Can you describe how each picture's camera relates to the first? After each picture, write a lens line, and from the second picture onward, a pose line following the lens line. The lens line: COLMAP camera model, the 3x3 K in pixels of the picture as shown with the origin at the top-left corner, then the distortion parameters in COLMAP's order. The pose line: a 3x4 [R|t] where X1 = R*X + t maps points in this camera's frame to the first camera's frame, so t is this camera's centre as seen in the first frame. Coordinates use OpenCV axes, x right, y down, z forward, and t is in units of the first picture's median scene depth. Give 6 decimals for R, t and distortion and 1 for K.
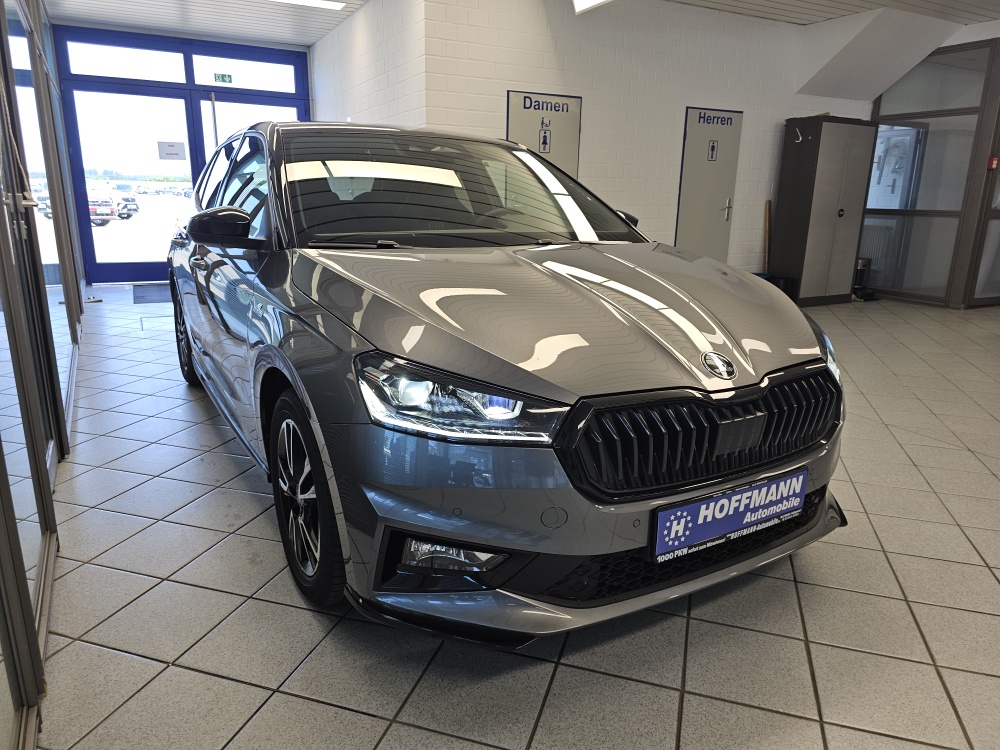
lens RADIAL K [[676.0, 0, 496.1], [0, 676.0, 374.9], [0, 0, 1]] dist [0.050431, -0.058559]
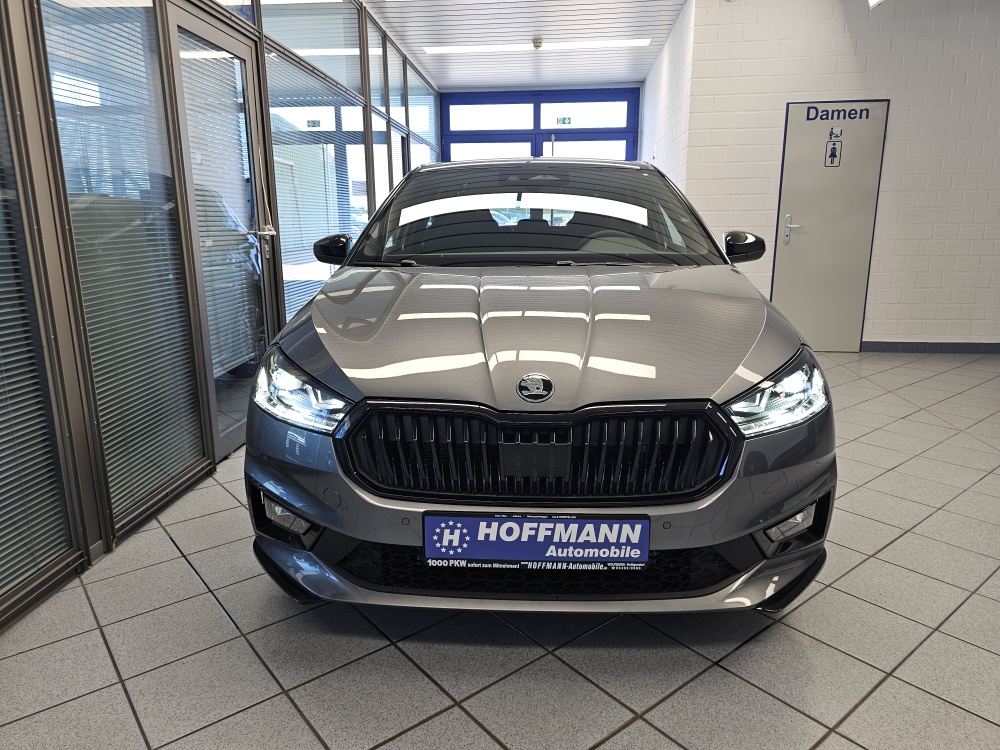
lens RADIAL K [[676.0, 0, 502.9], [0, 676.0, 369.9], [0, 0, 1]] dist [0.050431, -0.058559]
pose [[0.829737, 0.096587, -0.549734, 0.828498], [-0.119745, 0.992785, -0.006306, -0.028021], [0.545158, 0.071060, 0.835316, 0.157968]]
